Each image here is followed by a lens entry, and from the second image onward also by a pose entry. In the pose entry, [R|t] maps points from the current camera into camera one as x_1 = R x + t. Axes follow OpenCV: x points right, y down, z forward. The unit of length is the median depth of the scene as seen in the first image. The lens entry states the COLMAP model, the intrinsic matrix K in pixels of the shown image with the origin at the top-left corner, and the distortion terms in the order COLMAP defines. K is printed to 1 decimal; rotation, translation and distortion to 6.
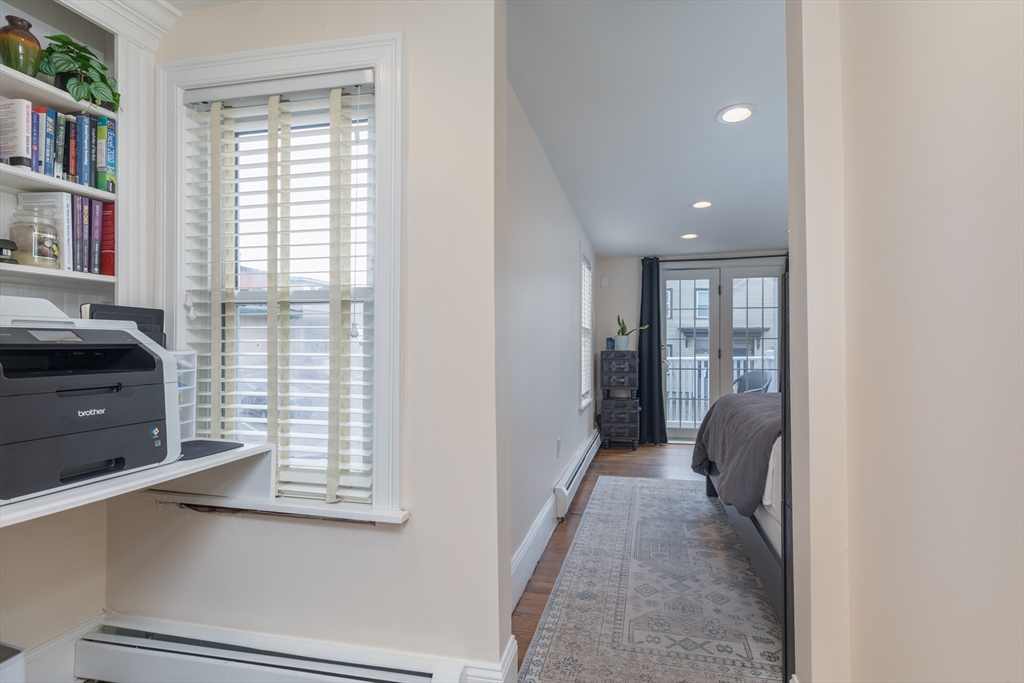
lens RADIAL K [[492.9, 0, 540.5], [0, 492.9, 342.5], [0, 0, 1]] dist [0.003522, 0.000228]
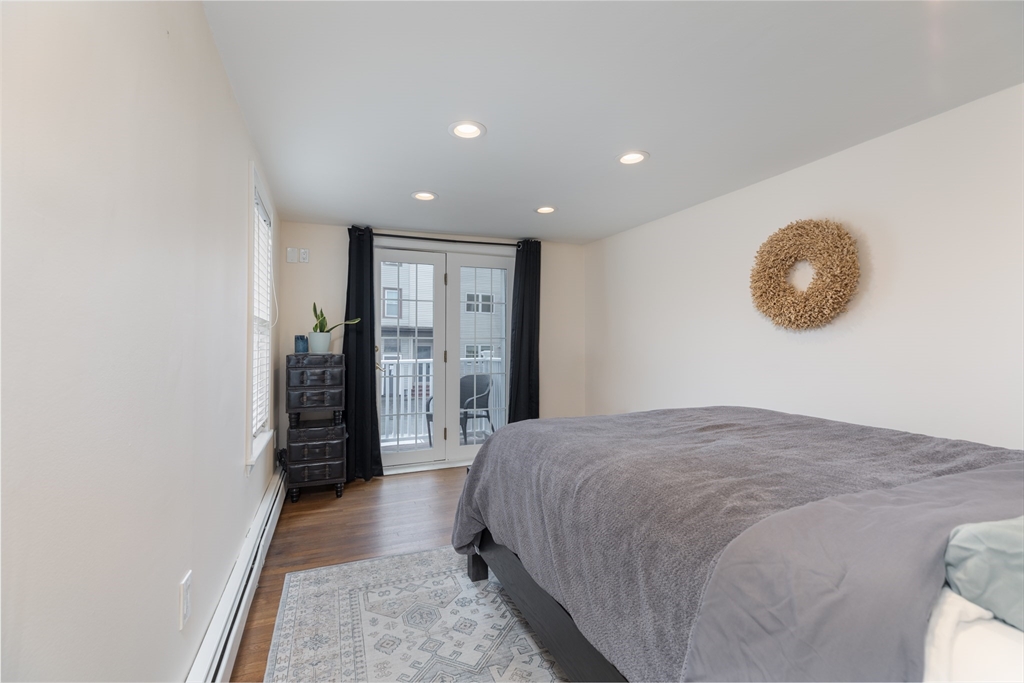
lens RADIAL K [[492.9, 0, 540.5], [0, 492.9, 342.5], [0, 0, 1]] dist [0.003522, 0.000228]
pose [[0.821391, 0.003714, 0.570354, 0.024071], [-0.006237, 0.999977, 0.002470, -0.003861], [-0.570332, -0.005586, 0.821396, 0.256961]]
